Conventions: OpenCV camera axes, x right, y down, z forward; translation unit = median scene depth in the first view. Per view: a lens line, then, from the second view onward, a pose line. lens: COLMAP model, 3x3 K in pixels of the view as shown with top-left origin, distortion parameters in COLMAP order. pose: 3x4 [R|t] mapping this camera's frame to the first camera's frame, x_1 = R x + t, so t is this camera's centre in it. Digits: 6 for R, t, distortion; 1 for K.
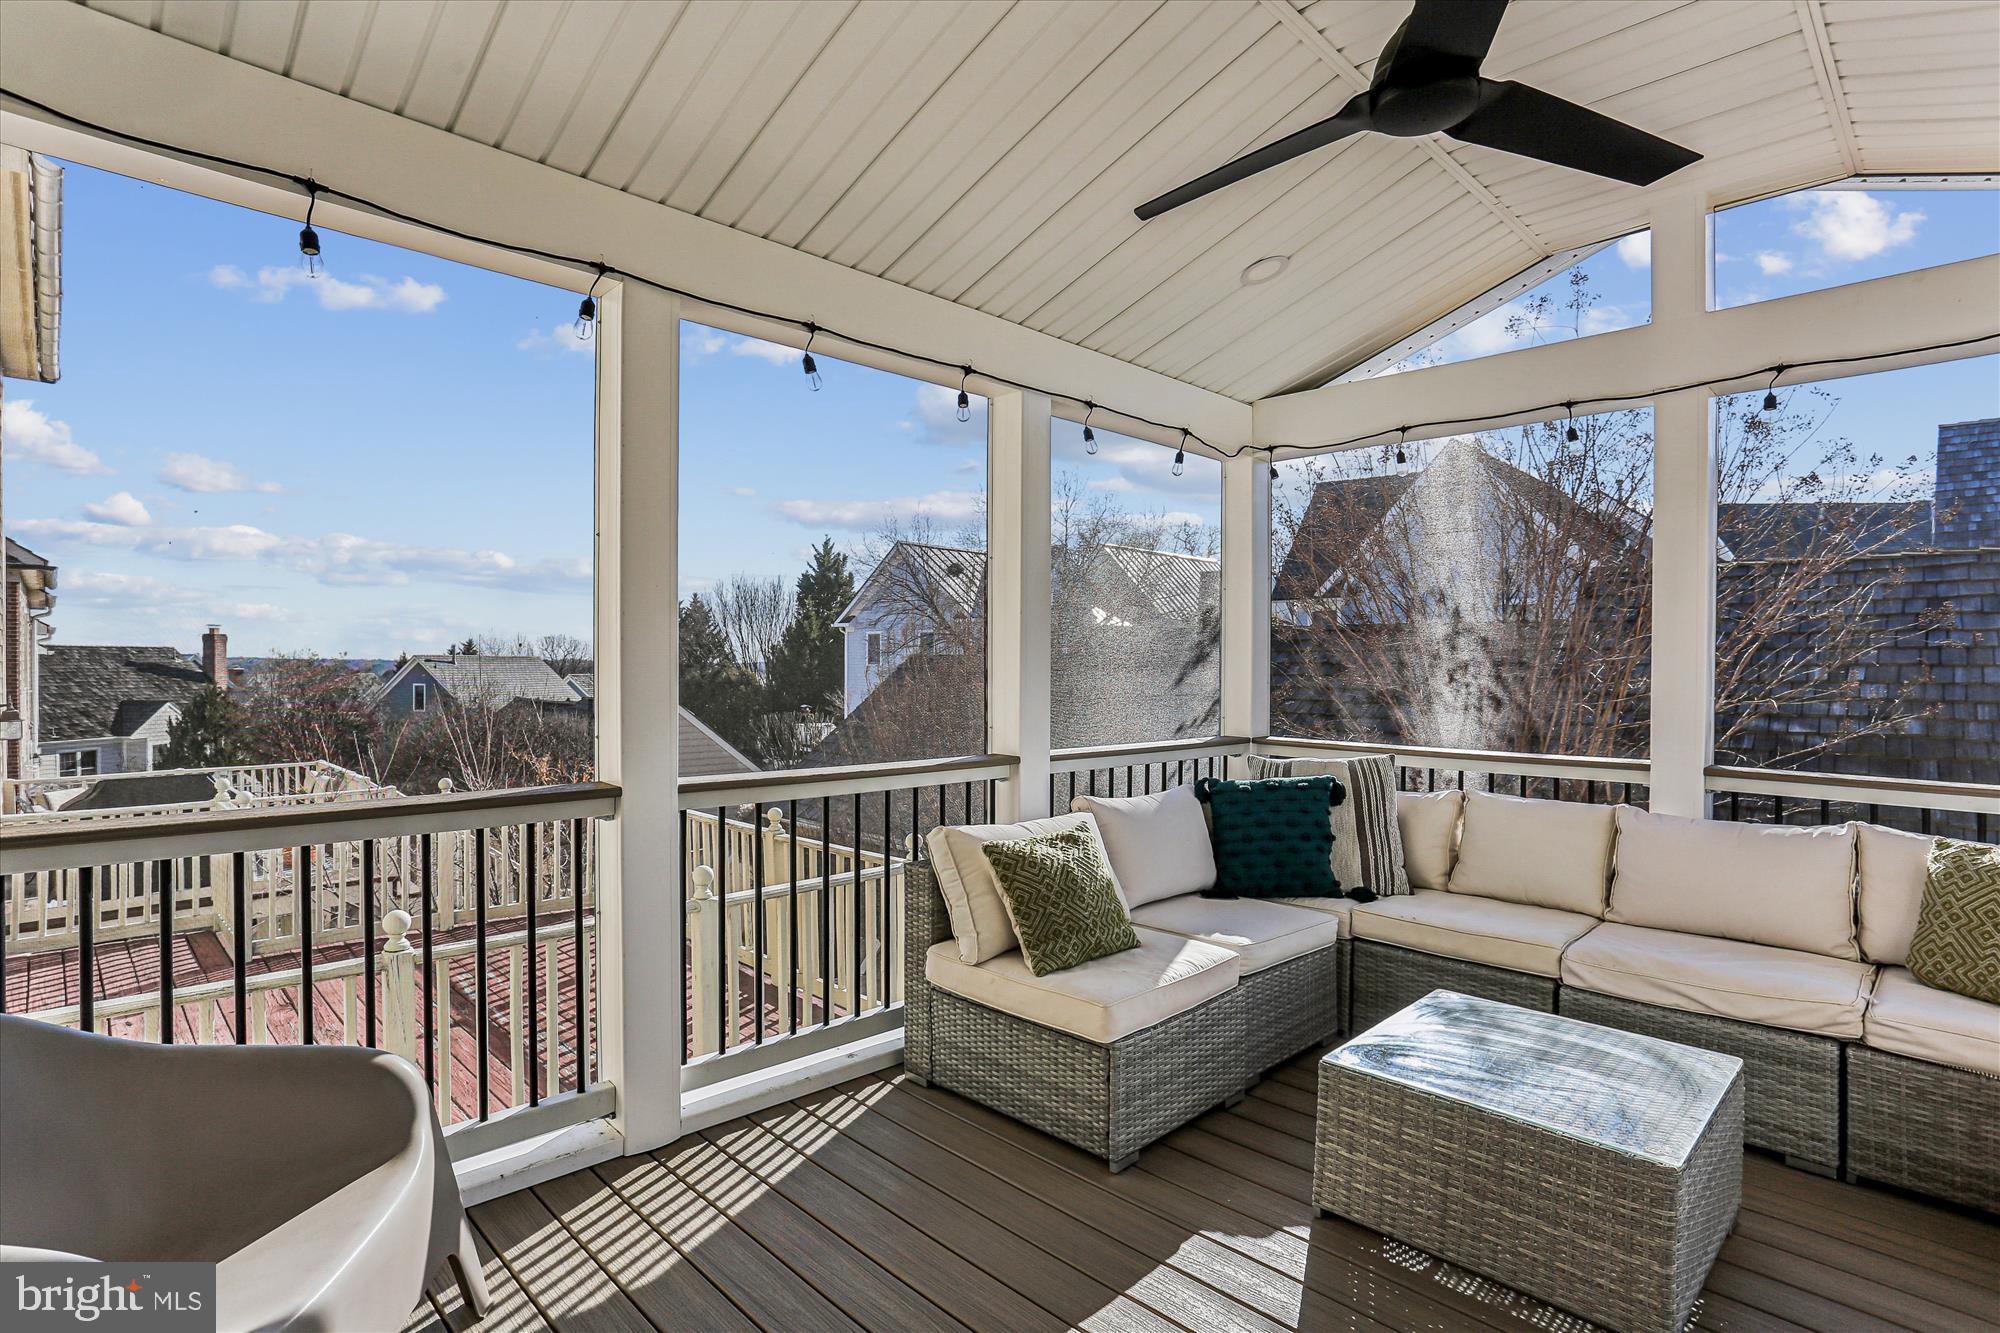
lens RADIAL K [[972.7, 0, 1003.3], [0, 972.7, 657.9], [0, 0, 1]] dist [-0.054788, 0.024109]
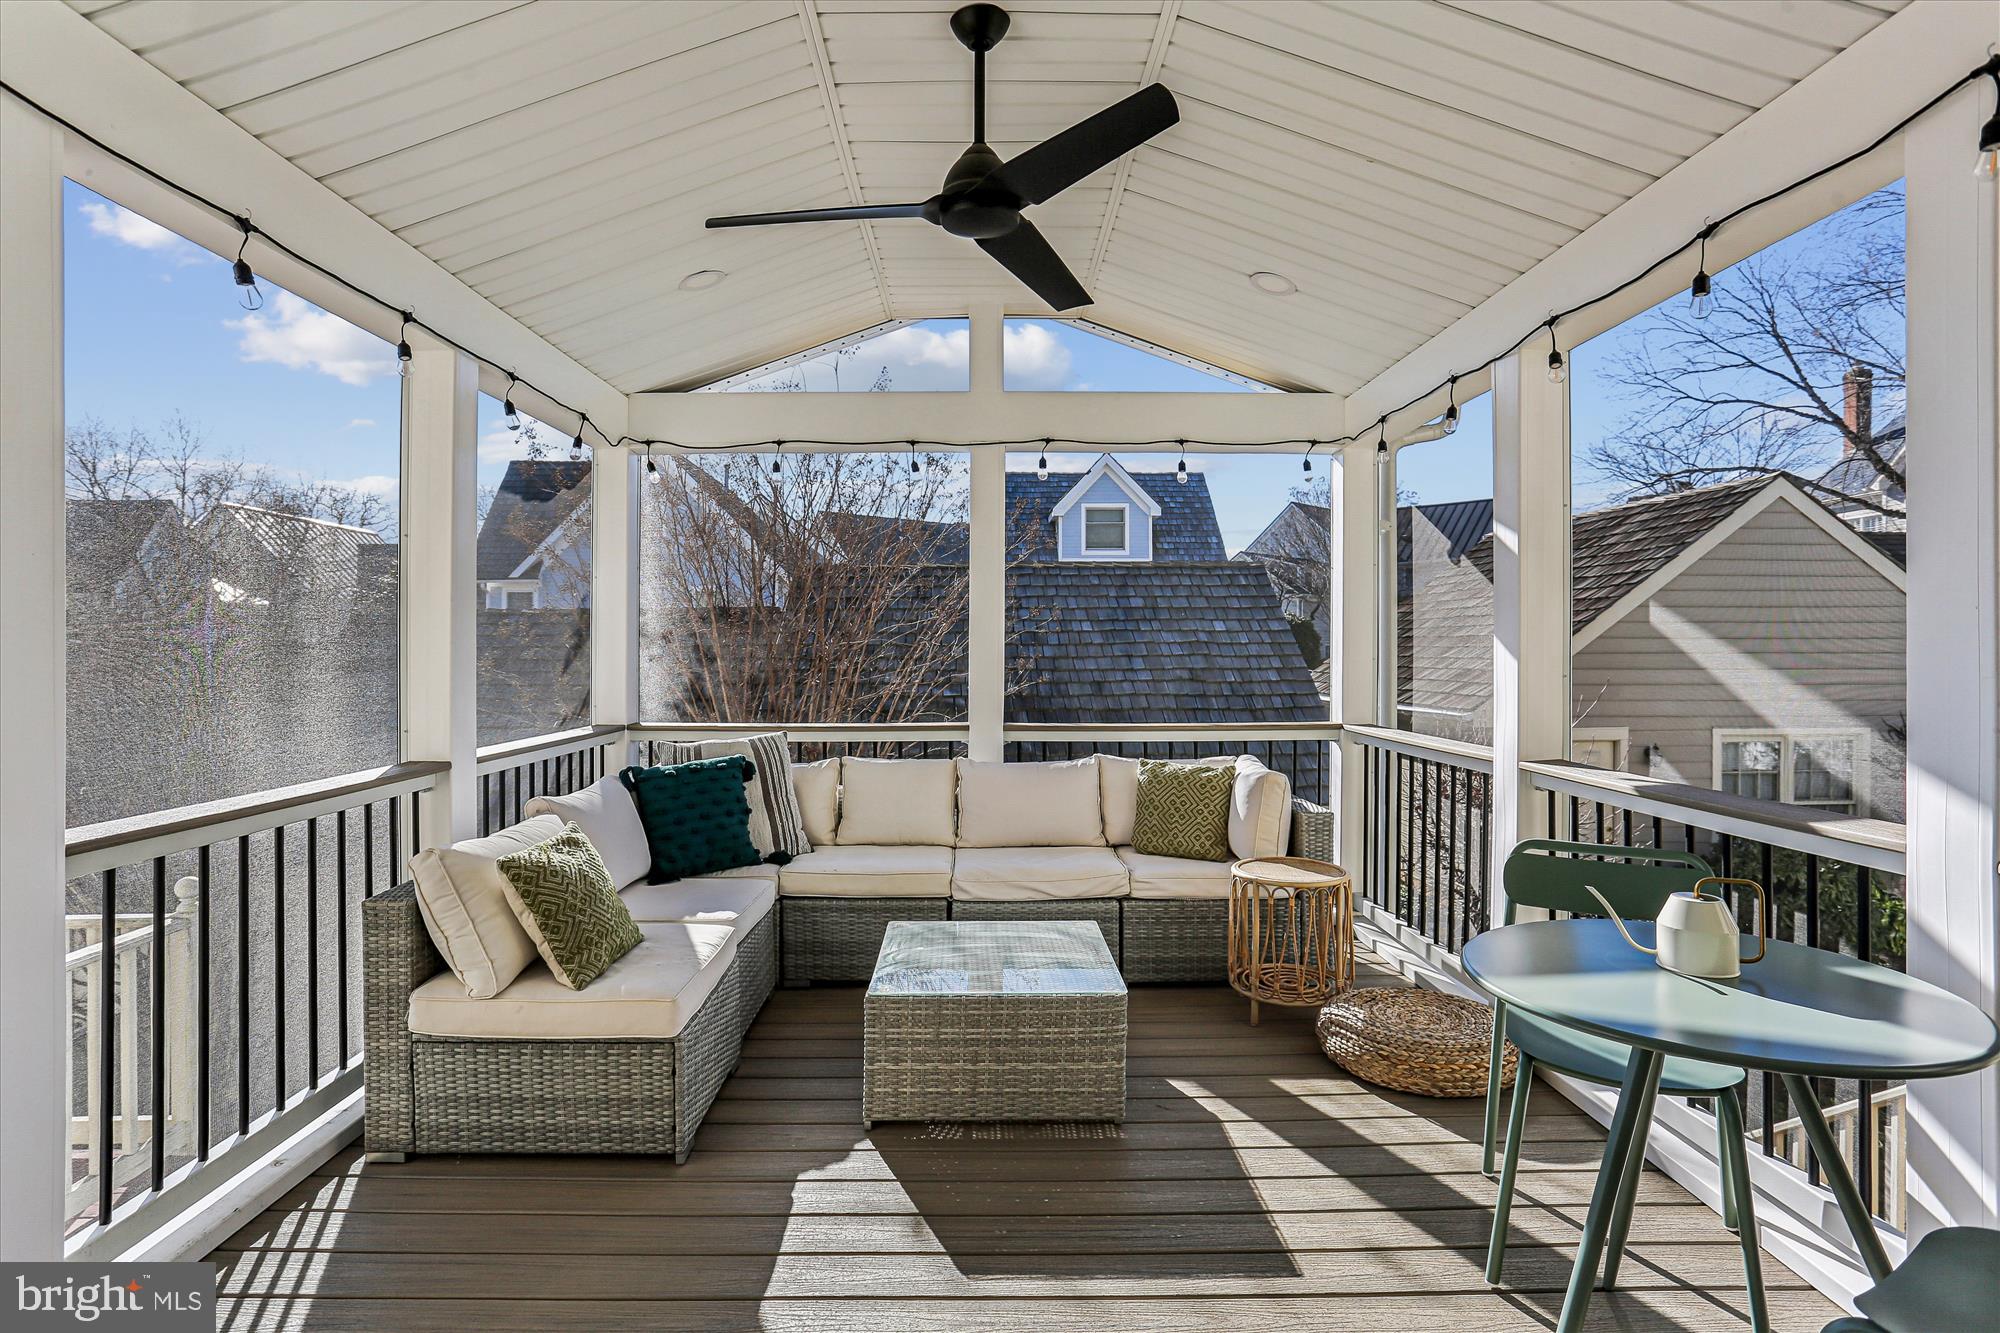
lens RADIAL K [[972.7, 0, 943.3], [0, 972.7, 630.7], [0, 0, 1]] dist [-0.054788, 0.024109]
pose [[0.712788, 0.001037, 0.701378, -0.319654], [0.005407, 0.999961, -0.006974, -0.010724], [-0.701358, 0.008763, 0.712755, 0.071584]]
